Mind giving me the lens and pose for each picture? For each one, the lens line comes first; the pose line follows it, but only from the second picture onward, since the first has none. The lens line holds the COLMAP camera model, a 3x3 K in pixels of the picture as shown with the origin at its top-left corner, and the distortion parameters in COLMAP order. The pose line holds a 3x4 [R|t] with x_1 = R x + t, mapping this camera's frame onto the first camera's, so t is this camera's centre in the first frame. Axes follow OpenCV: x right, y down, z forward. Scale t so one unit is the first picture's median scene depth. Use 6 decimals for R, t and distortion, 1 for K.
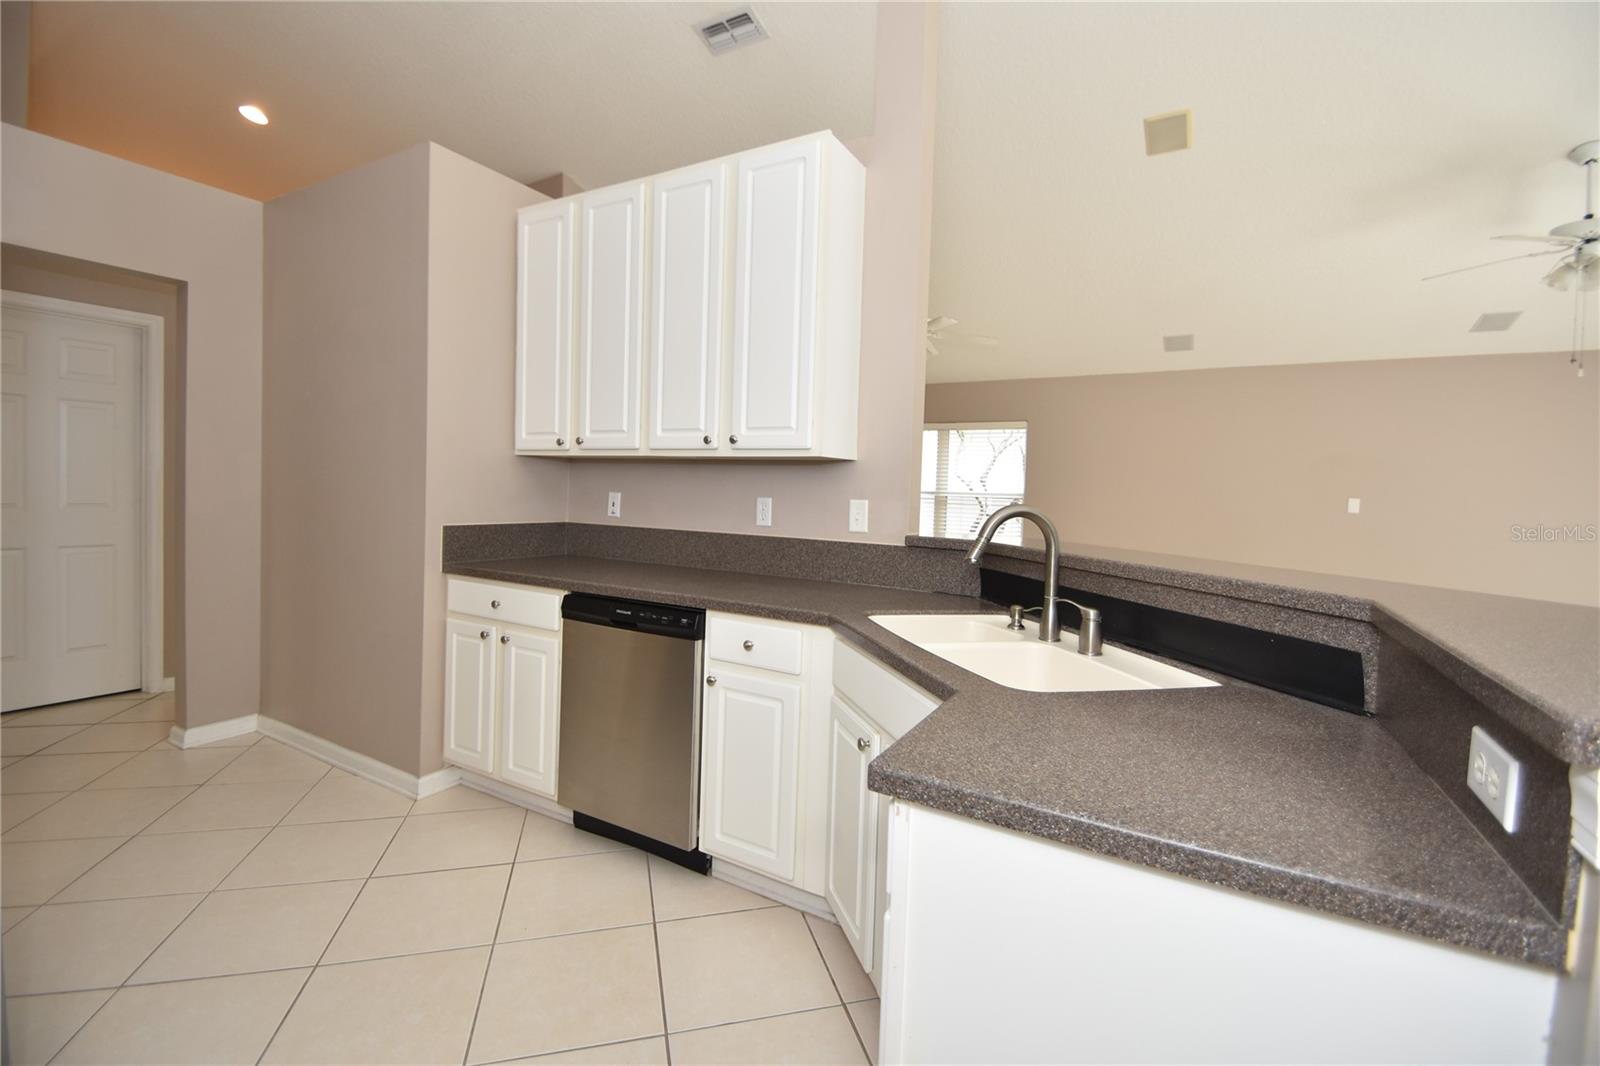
lens RADIAL K [[697.5, 0, 798.9], [0, 697.5, 534.5], [0, 0, 1]] dist [-0.002794, -0.000398]
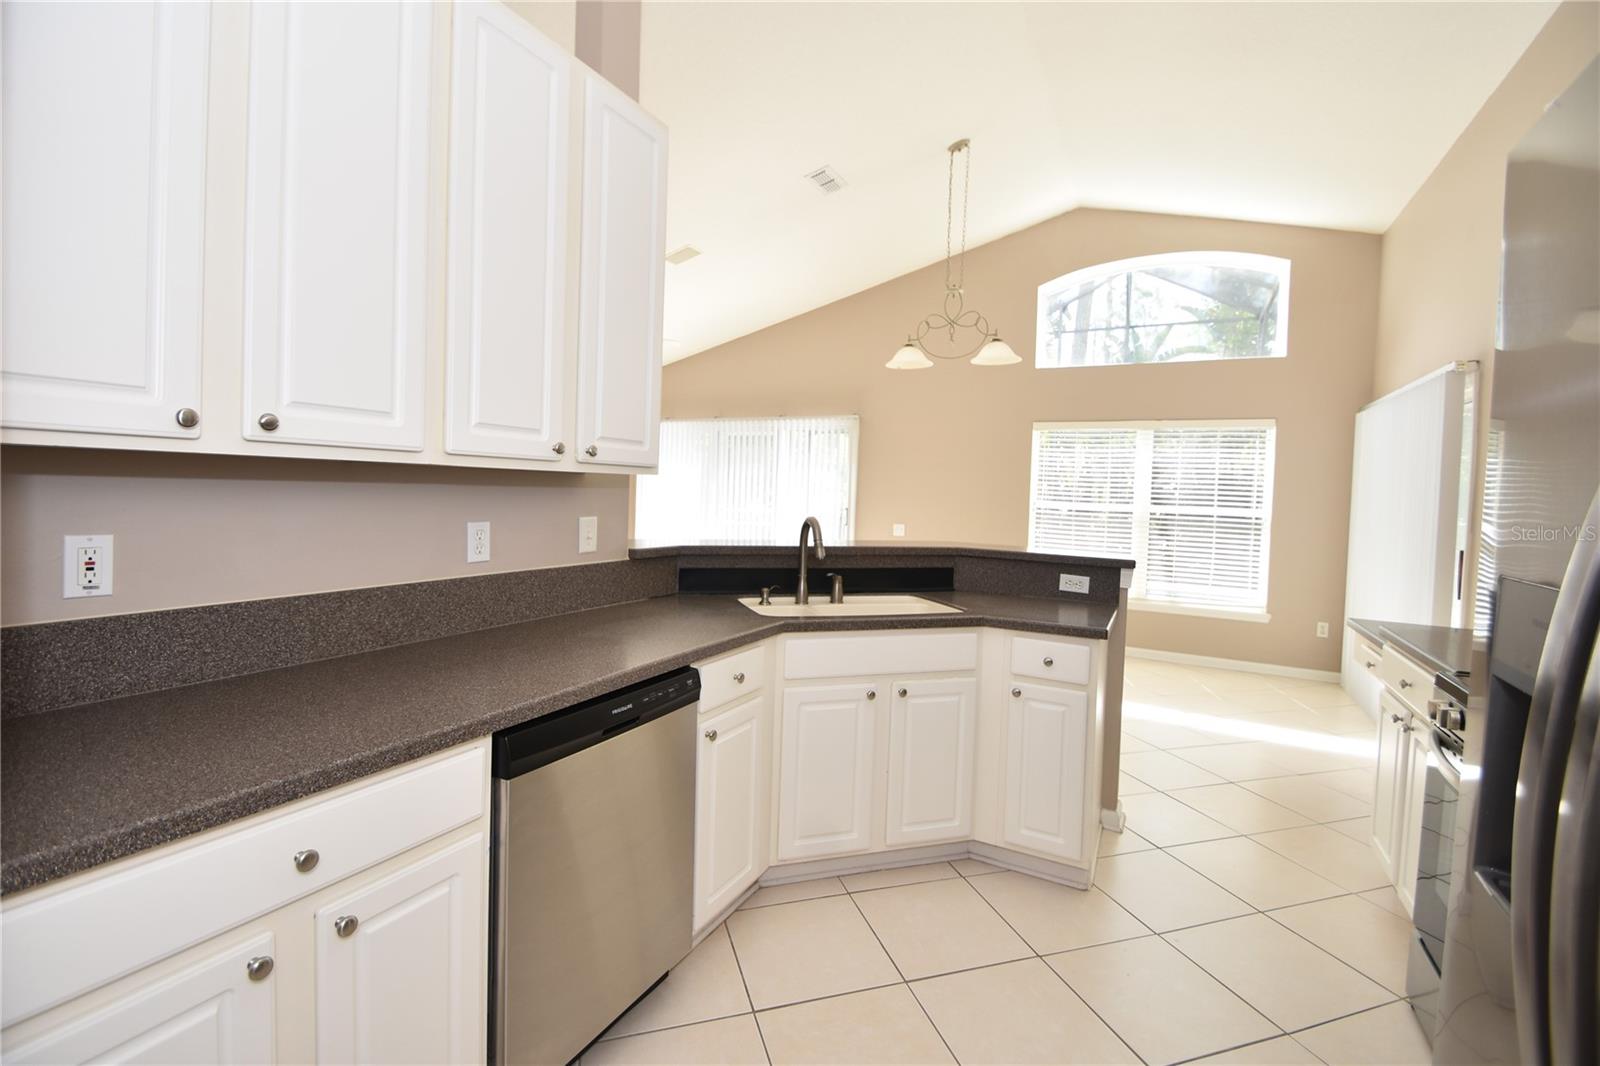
lens RADIAL K [[697.5, 0, 797.2], [0, 697.5, 524.5], [0, 0, 1]] dist [-0.002794, -0.000398]
pose [[-0.032119, -0.081036, 0.996194, -0.896369], [0.032156, 0.996108, 0.082066, -0.114934], [-0.998967, 0.034670, -0.029389, 0.820232]]
